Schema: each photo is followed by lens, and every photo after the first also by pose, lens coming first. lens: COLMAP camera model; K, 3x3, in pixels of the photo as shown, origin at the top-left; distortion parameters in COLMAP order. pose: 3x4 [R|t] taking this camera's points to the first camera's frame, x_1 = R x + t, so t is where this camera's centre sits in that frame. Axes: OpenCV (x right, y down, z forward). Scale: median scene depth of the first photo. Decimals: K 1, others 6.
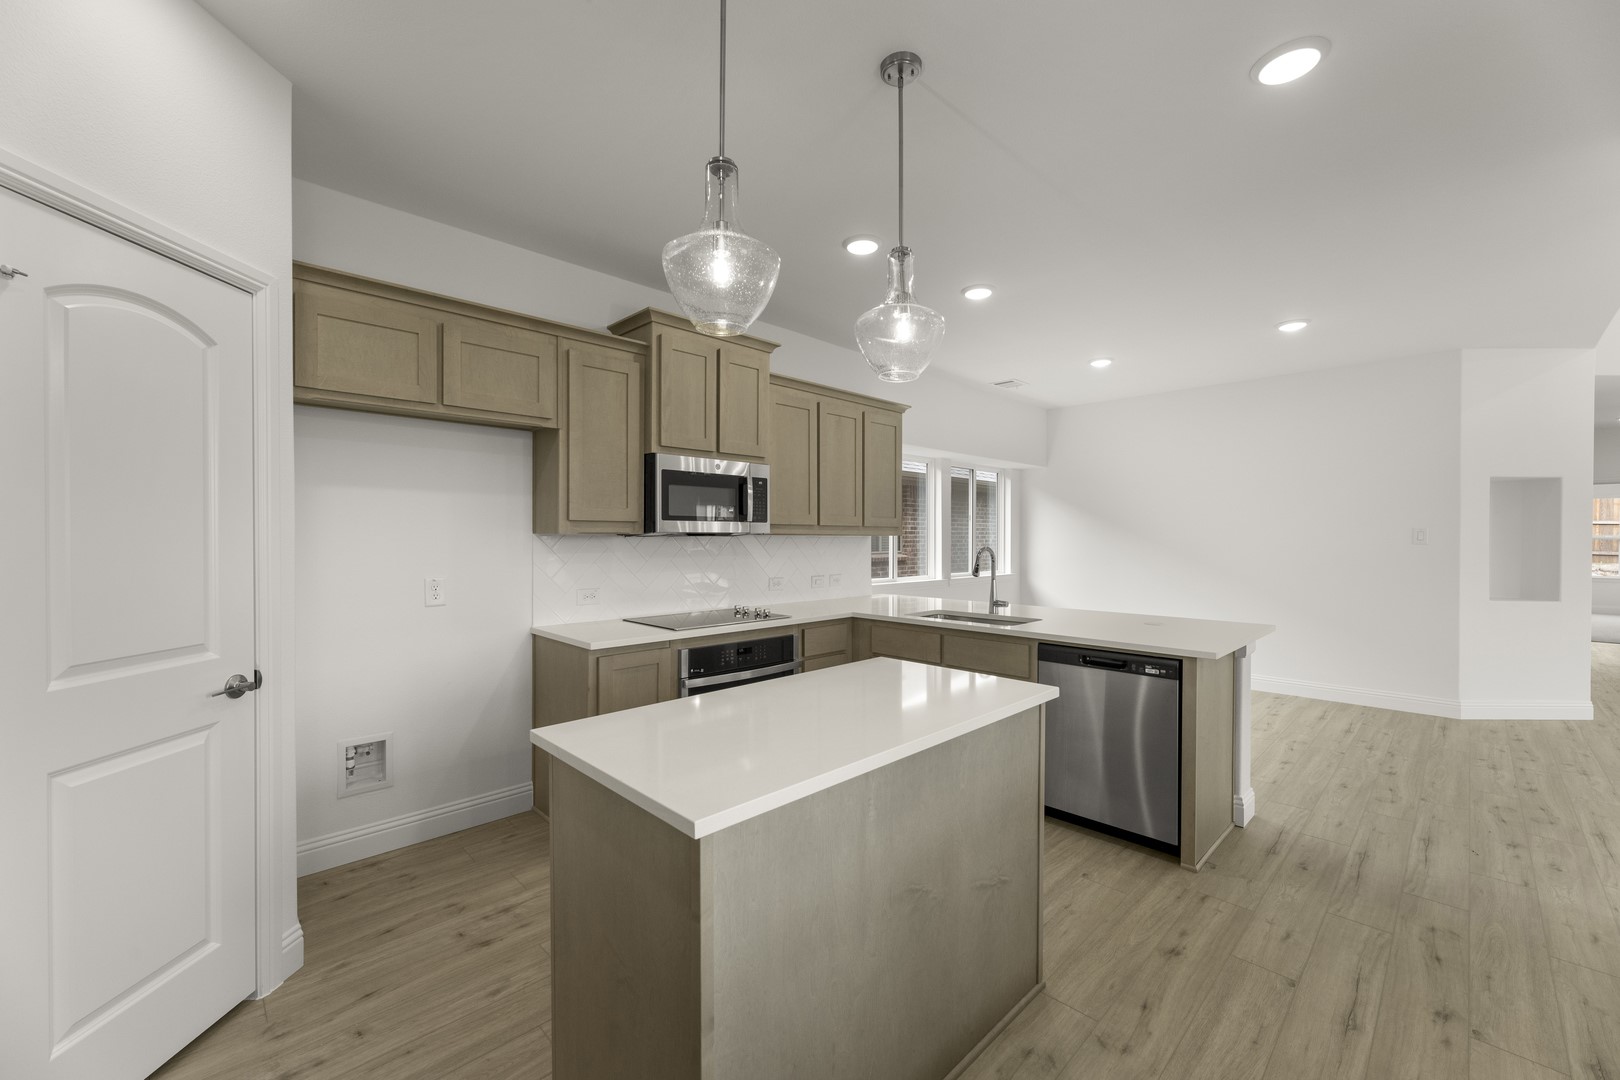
lens RADIAL K [[652.1, 0, 810.0], [0, 652.1, 540.0], [0, 0, 1]] dist [-0.000121, -0.000015]
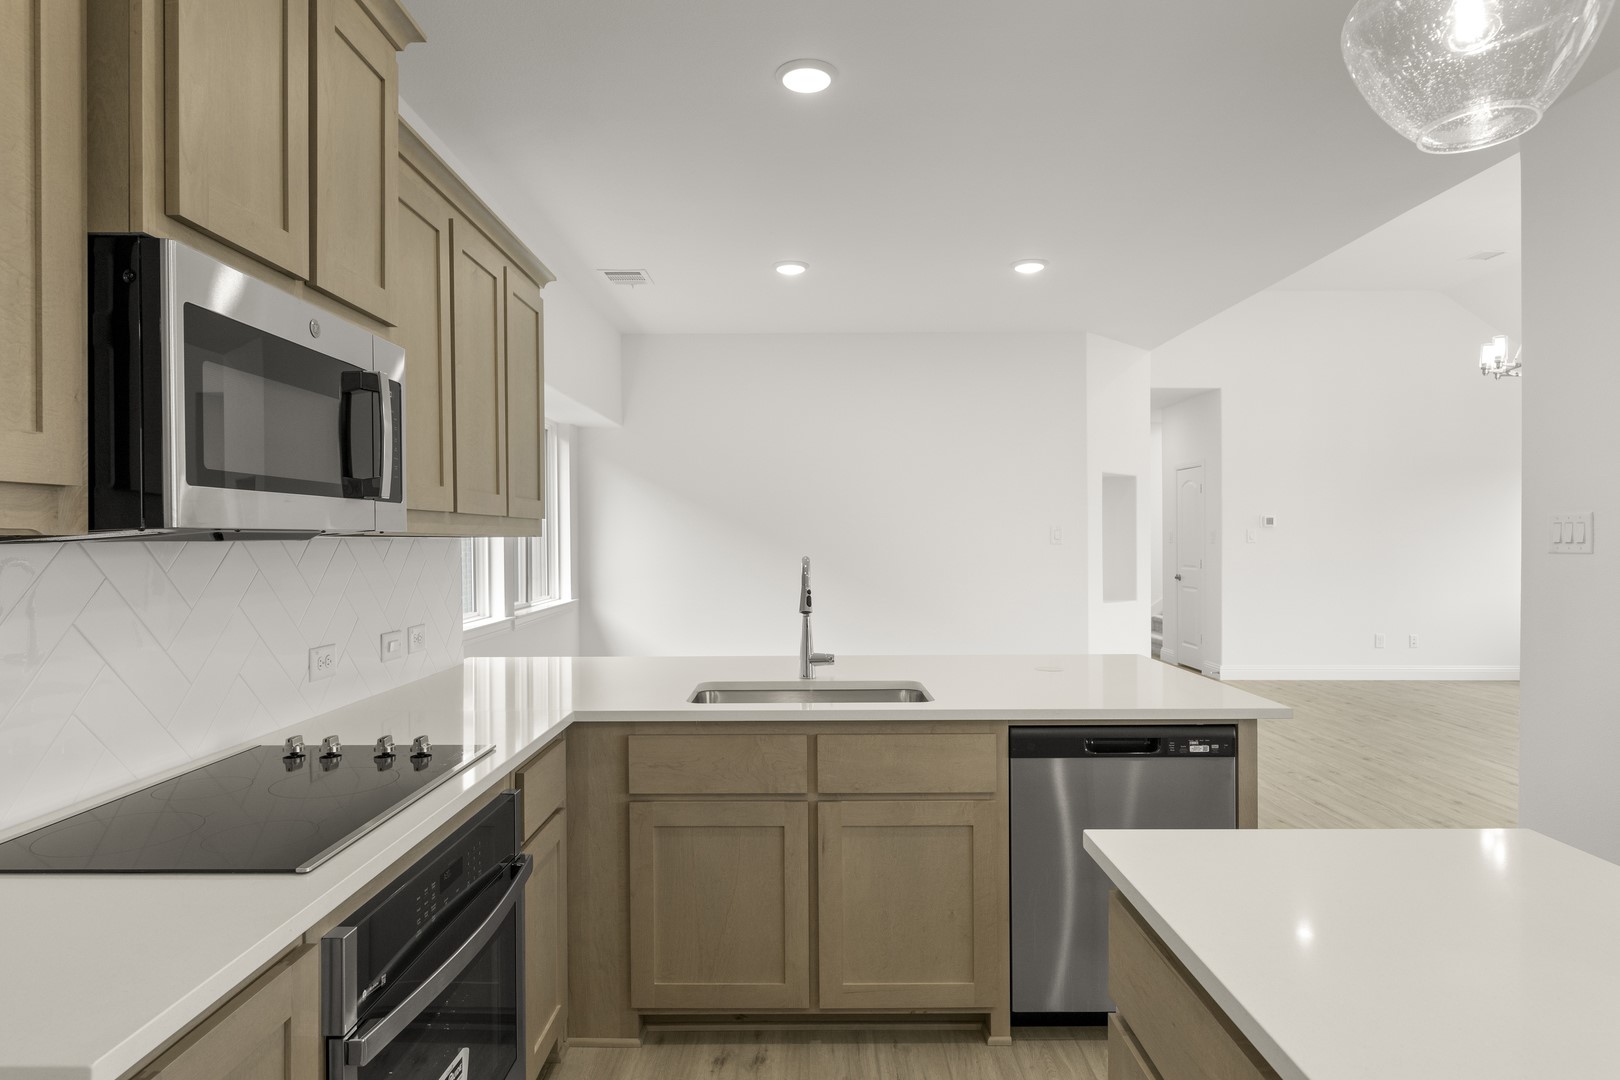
lens RADIAL K [[936.0, 0, 810.0], [0, 936.0, 540.0], [0, 0, 1]] dist [-0.002475, -0.000393]
pose [[0.702549, -0.006568, 0.711606, -0.321685], [0.009588, 0.999954, -0.000236, -0.003948], [-0.711571, 0.006989, 0.702579, 0.526234]]
